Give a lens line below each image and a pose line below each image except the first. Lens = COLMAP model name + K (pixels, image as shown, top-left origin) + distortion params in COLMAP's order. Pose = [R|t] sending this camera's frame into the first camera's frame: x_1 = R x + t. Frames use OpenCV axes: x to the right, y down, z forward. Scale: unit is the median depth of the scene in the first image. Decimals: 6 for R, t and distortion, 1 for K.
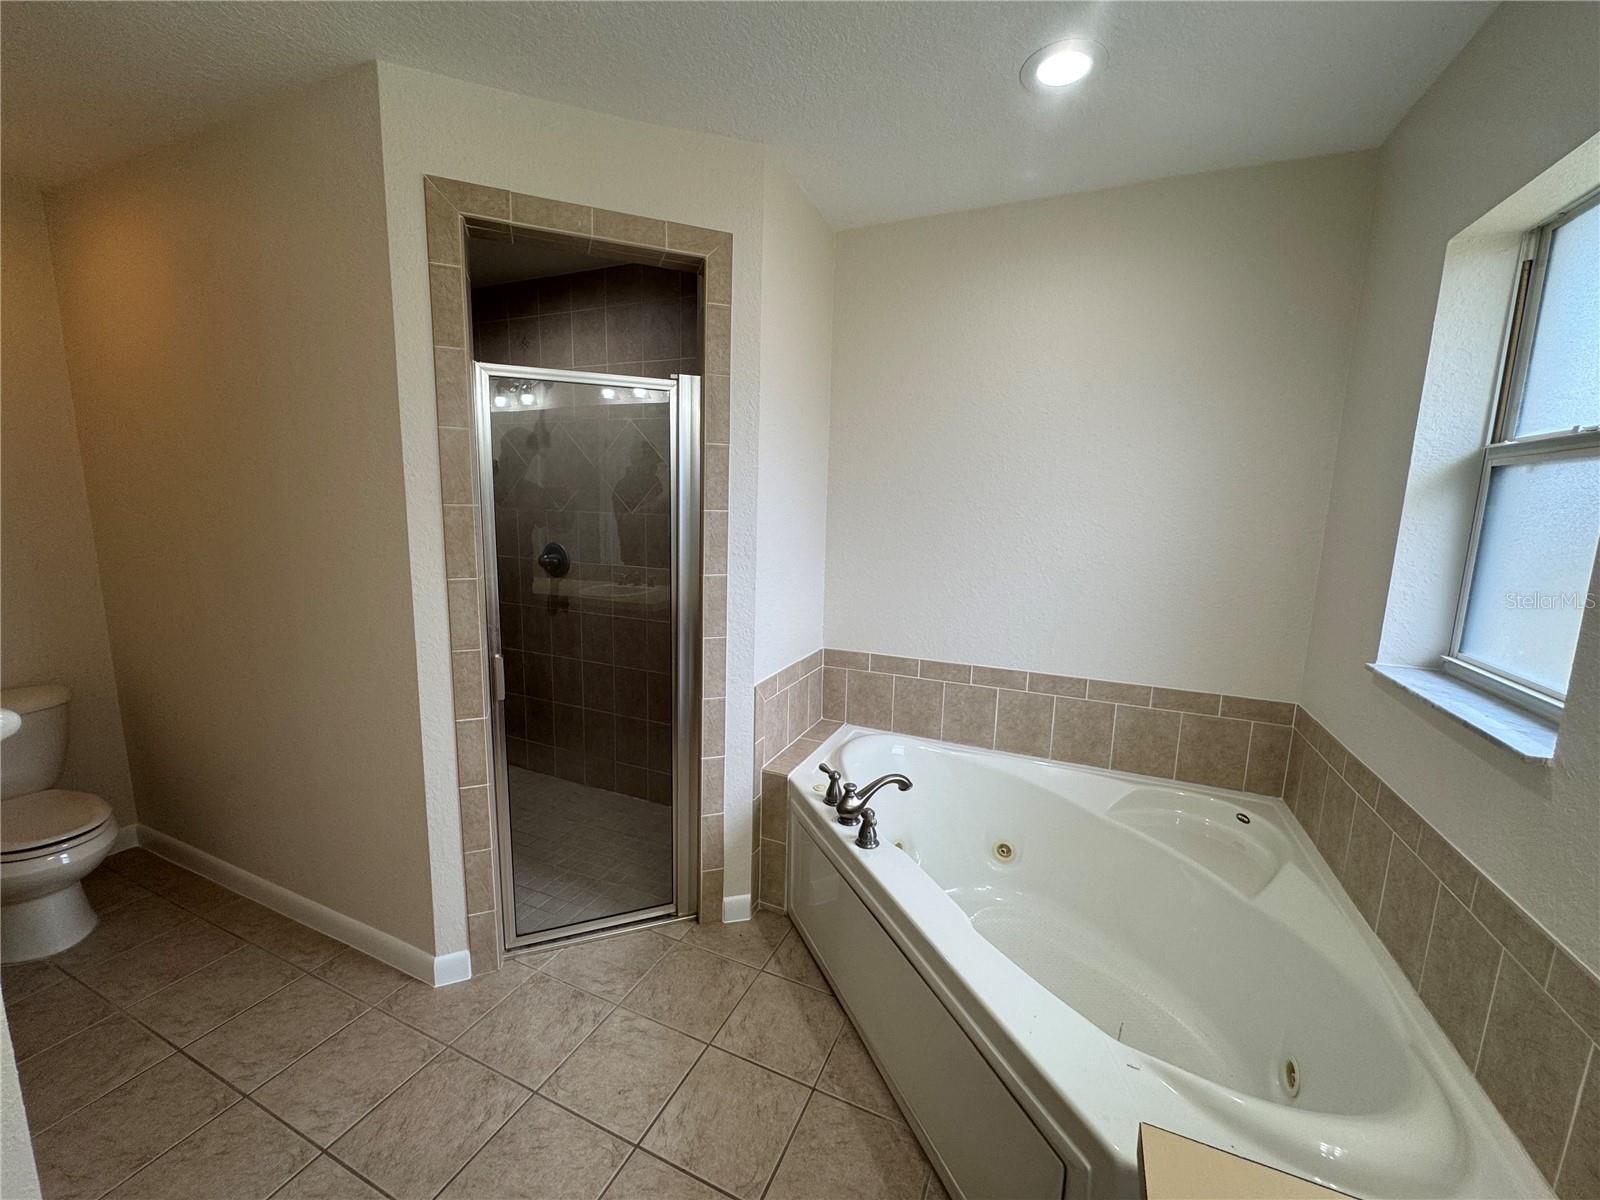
lens RADIAL K [[633.5, 0, 800.1], [0, 633.5, 598.7], [0, 0, 1]] dist [-0.000289, -0.000296]
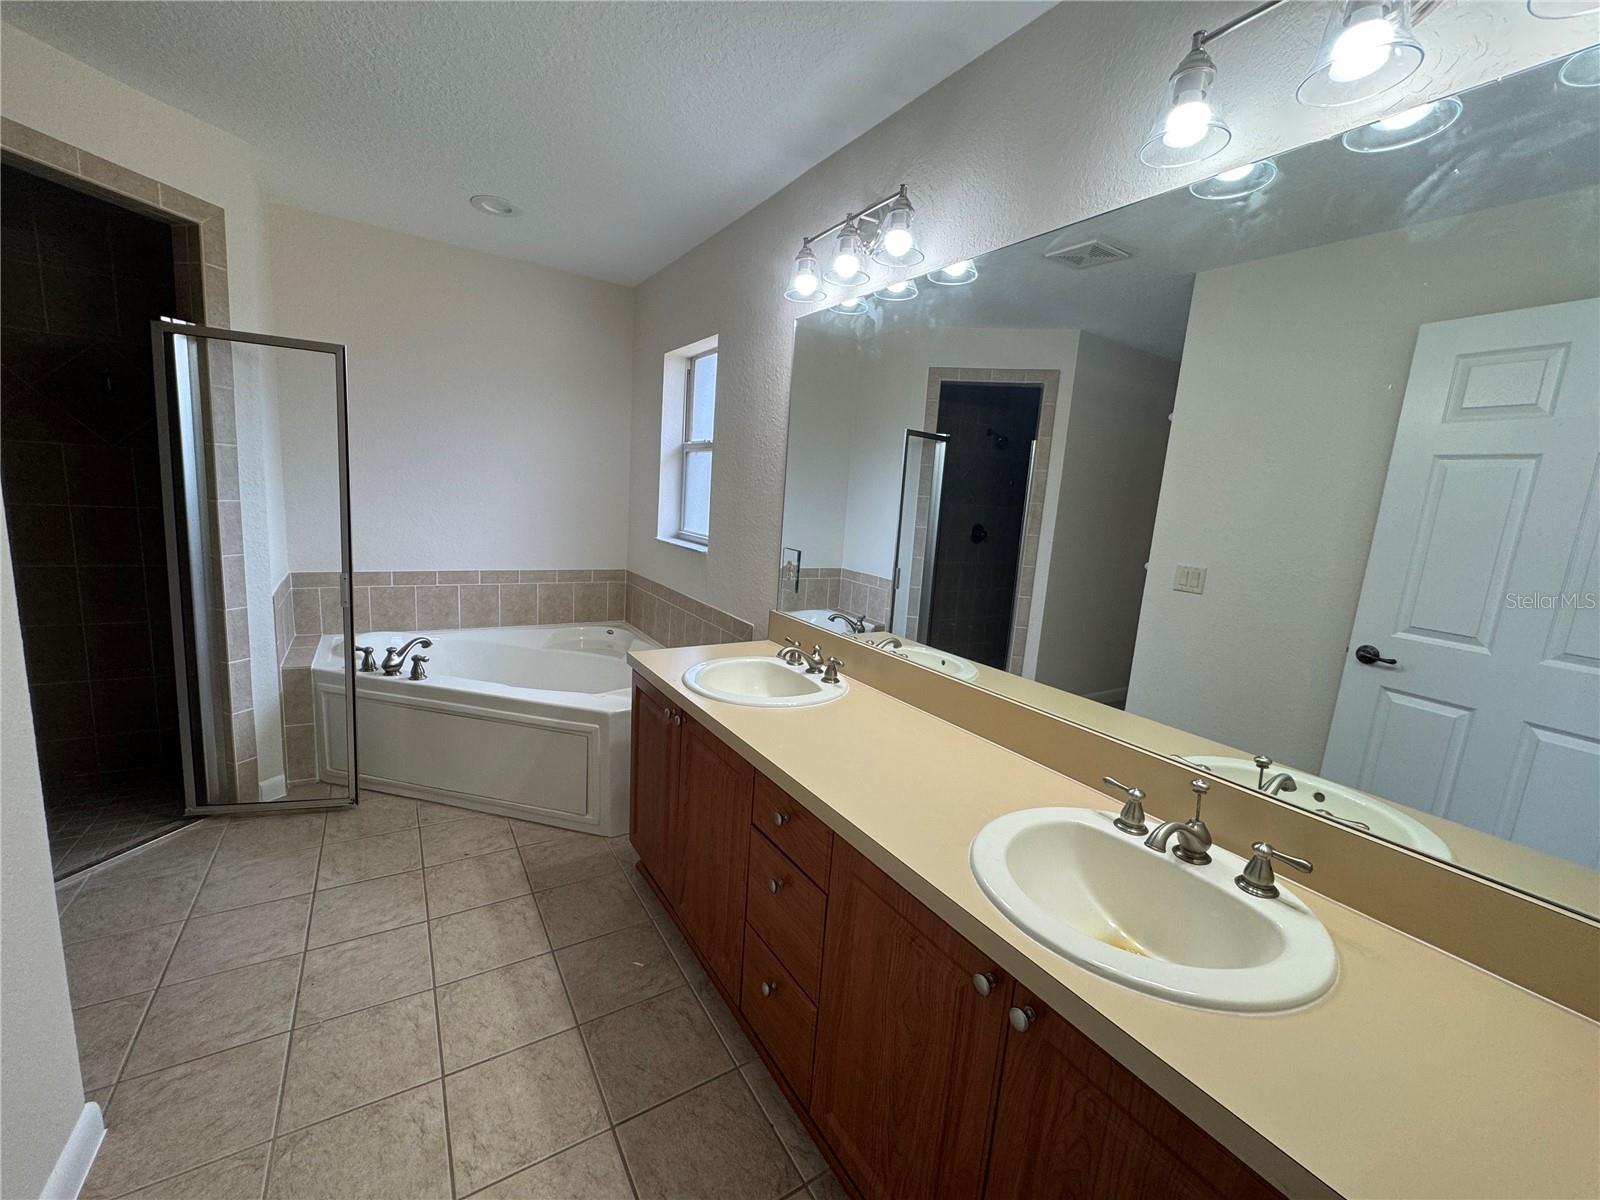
lens RADIAL K [[633.5, 0, 797.7], [0, 633.5, 592.6], [0, 0, 1]] dist [-0.000289, -0.000296]
pose [[0.550899, -0.118889, 0.826060, -0.528743], [0.069186, 0.992900, 0.096761, 0.088111], [-0.831699, 0.003846, 0.555213, -0.501467]]
